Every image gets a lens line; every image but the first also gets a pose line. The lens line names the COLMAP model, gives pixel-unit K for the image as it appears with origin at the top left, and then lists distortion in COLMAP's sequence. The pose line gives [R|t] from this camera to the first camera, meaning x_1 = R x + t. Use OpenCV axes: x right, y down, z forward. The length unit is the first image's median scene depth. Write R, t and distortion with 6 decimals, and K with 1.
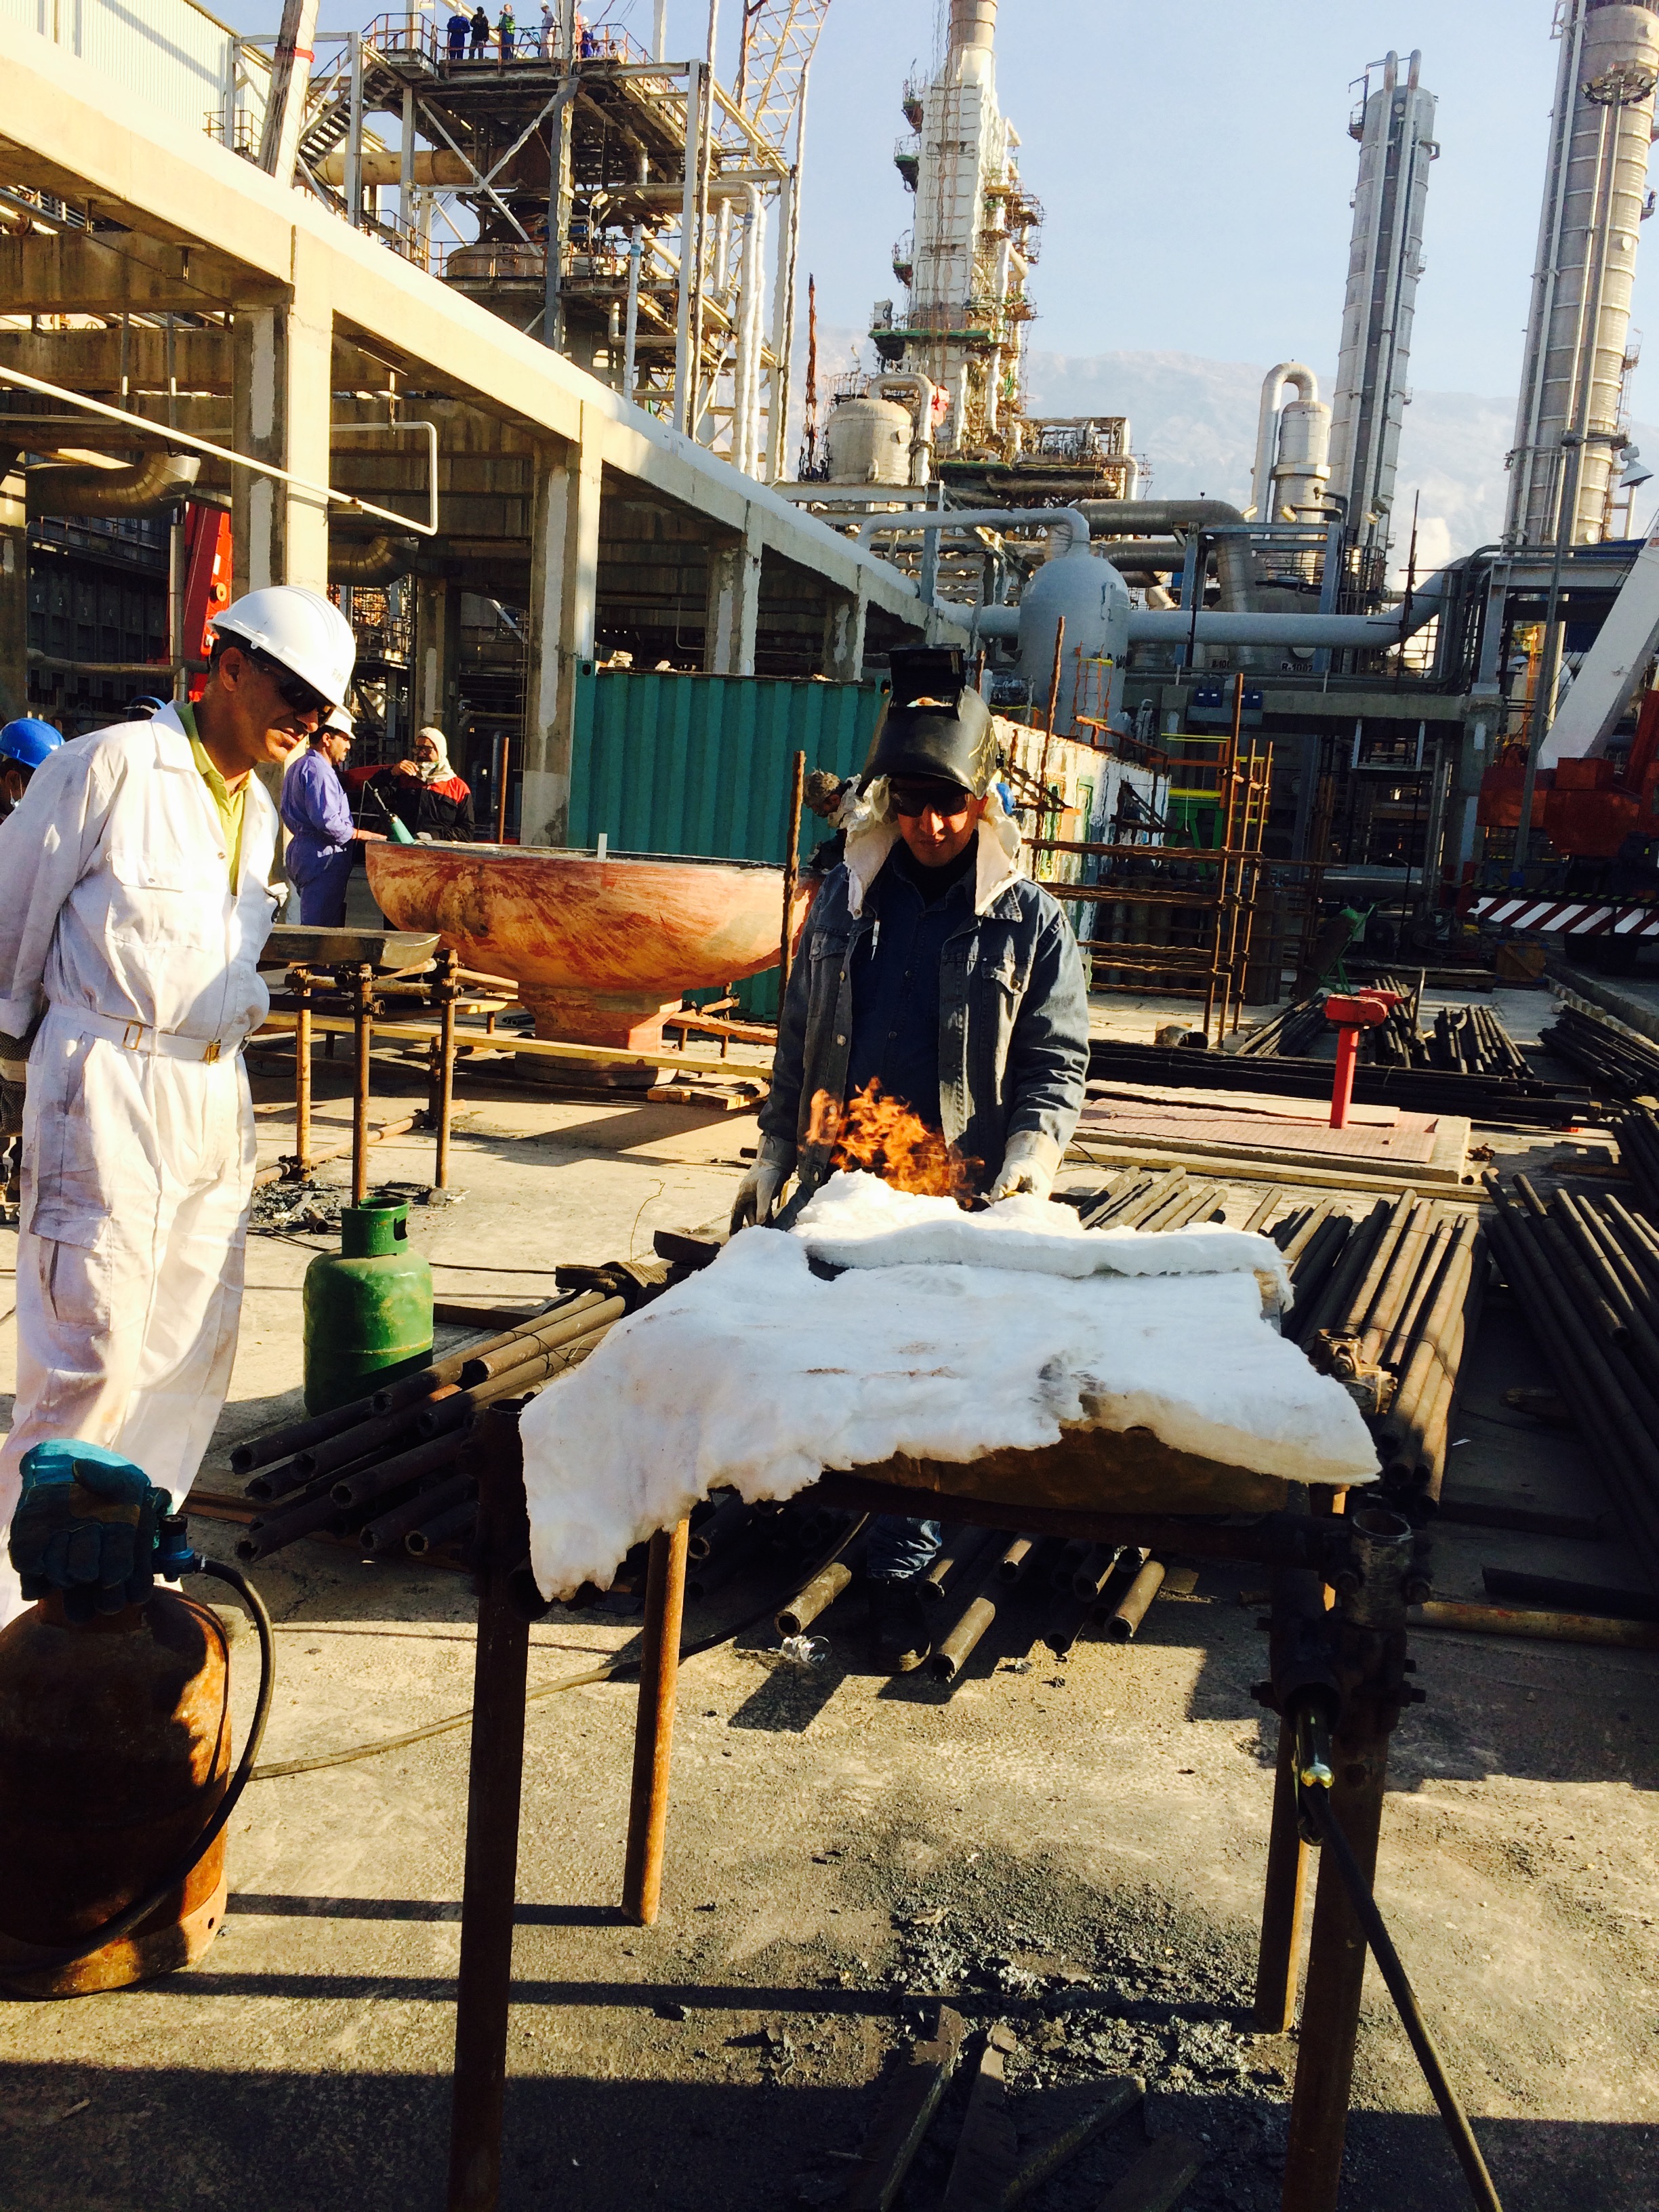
lens RADIAL K [[1865.2, 0, 828.4], [0, 1865.2, 1105.2], [0, 0, 1]] dist [0.042790, -0.008337]
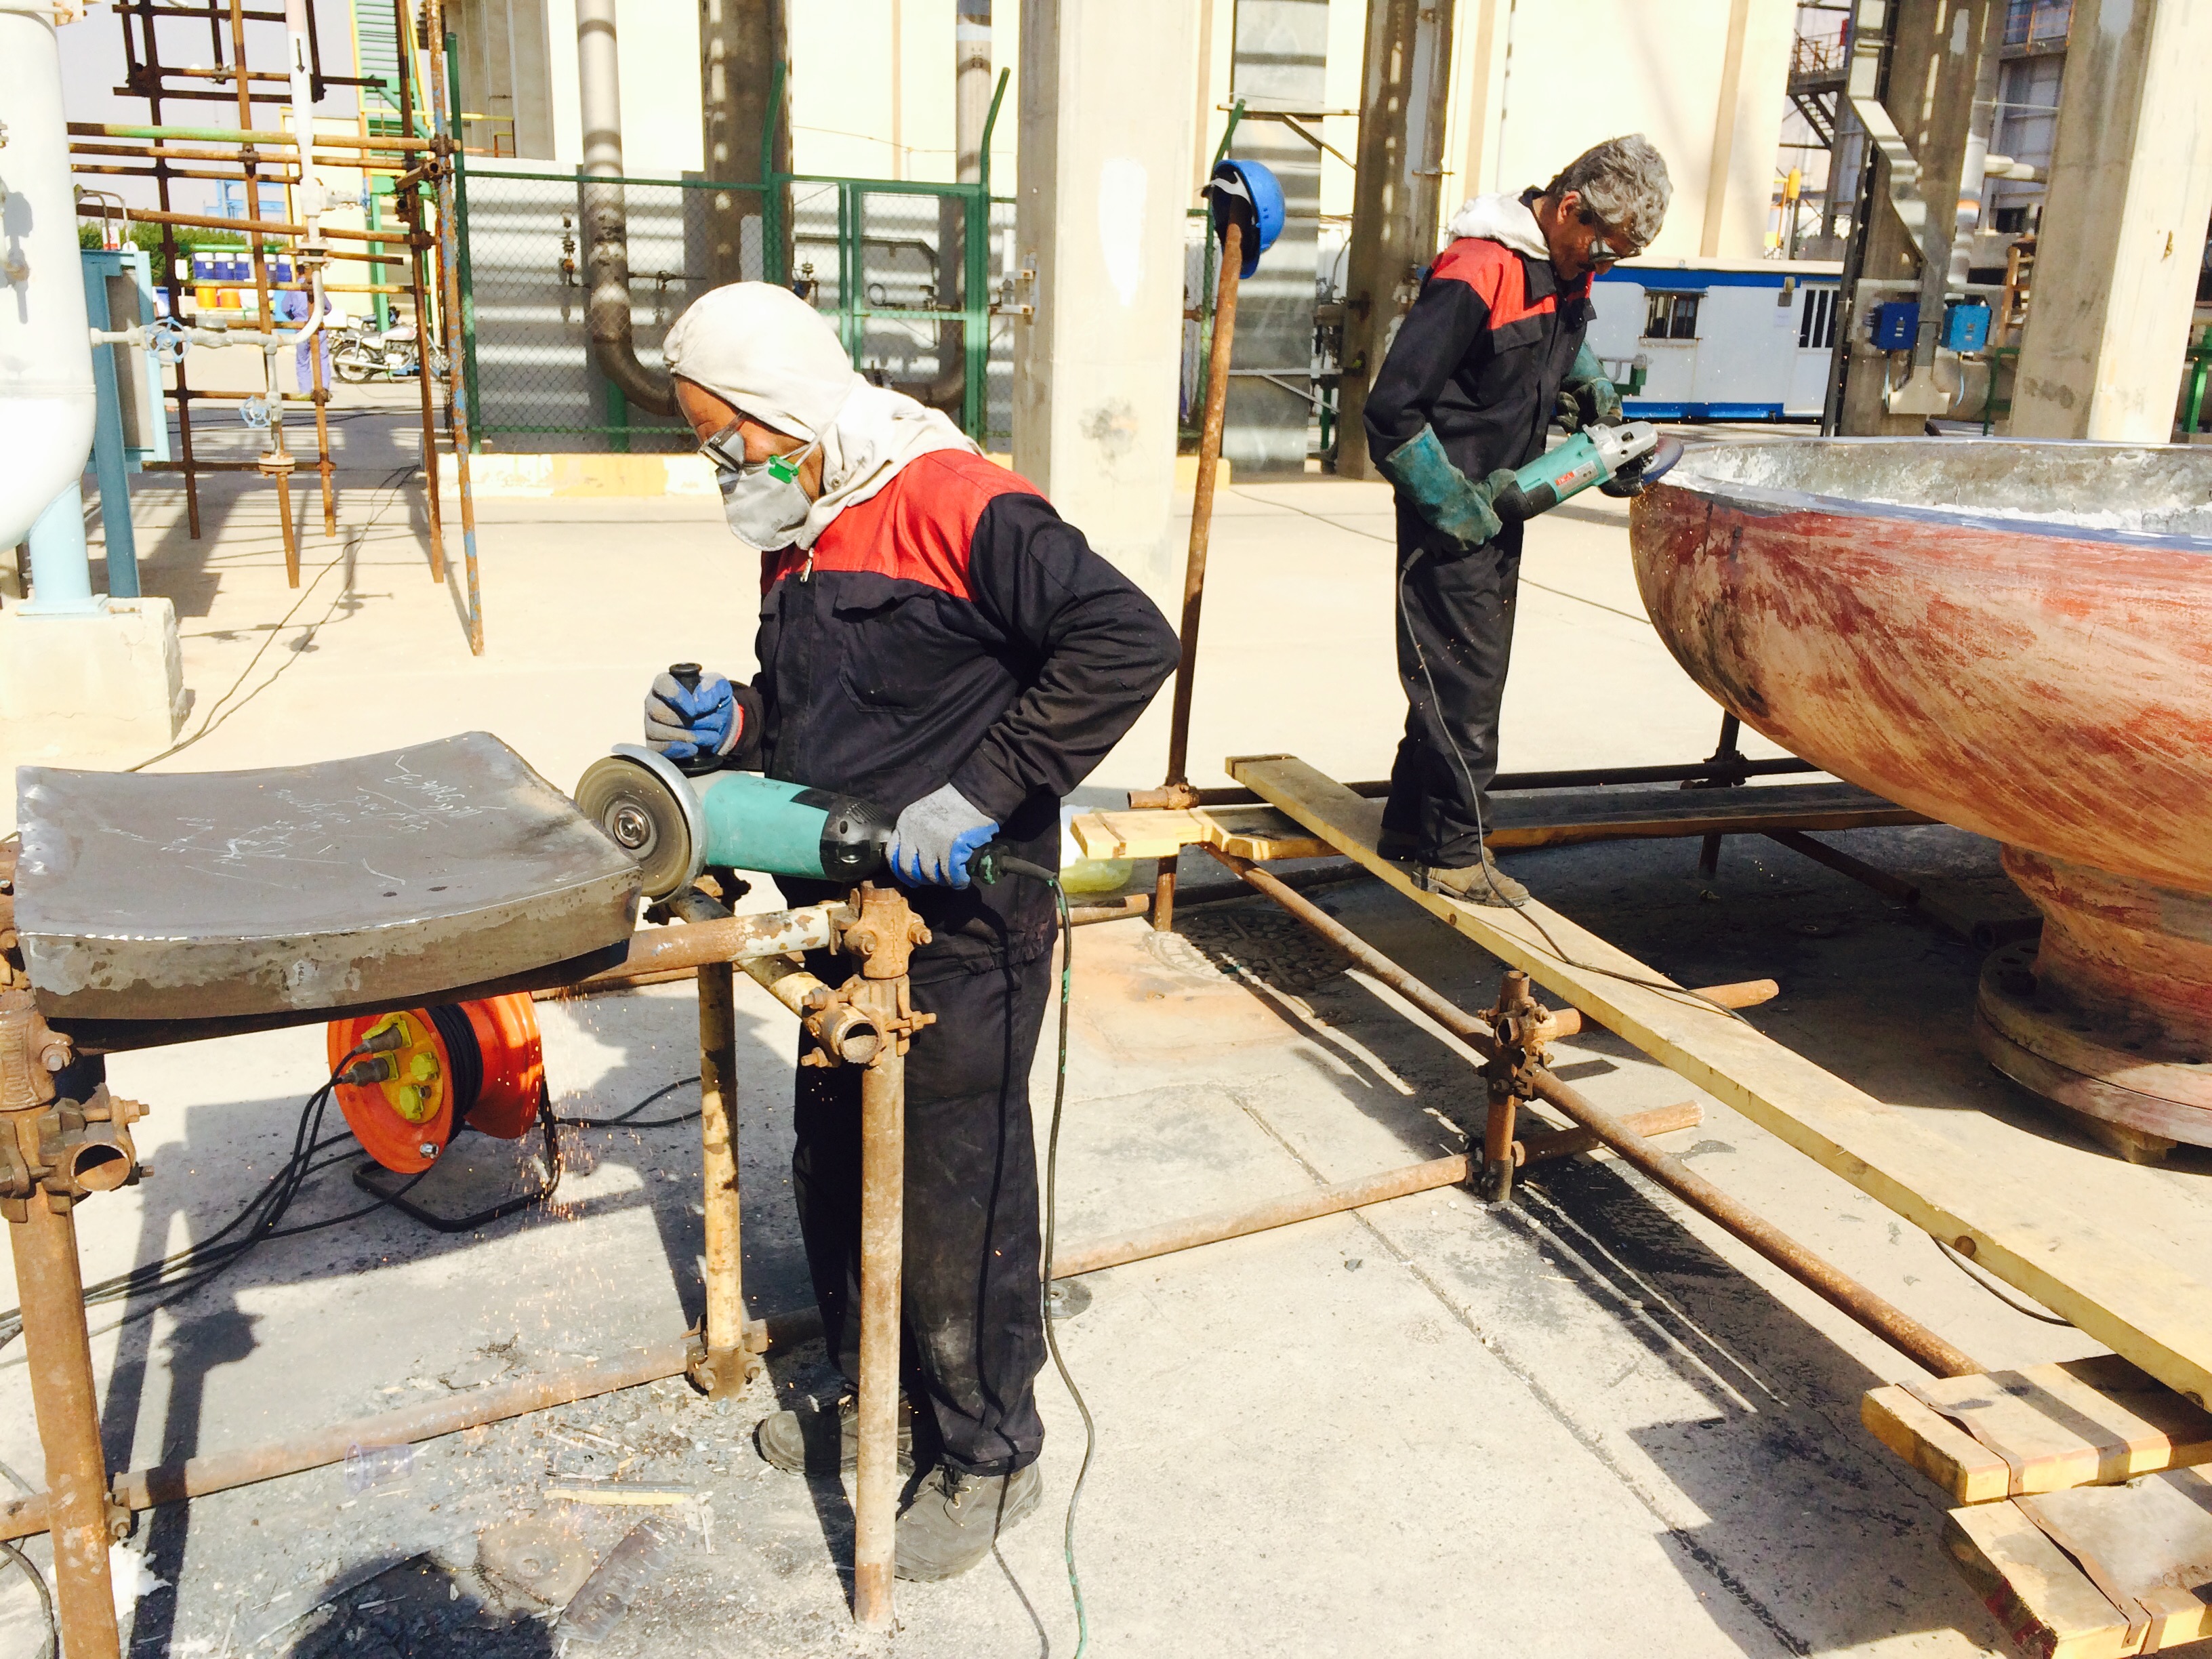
lens RADIAL K [[1865.2, 0, 1105.1], [0, 1865.2, 831.0], [0, 0, 1]] dist [0.042790, -0.008337]
pose [[0.607257, 0.163974, -0.777400, 0.033562], [-0.101335, 0.986465, 0.128914, -0.104926], [0.788016, 0.000494, 0.615654, 0.676747]]
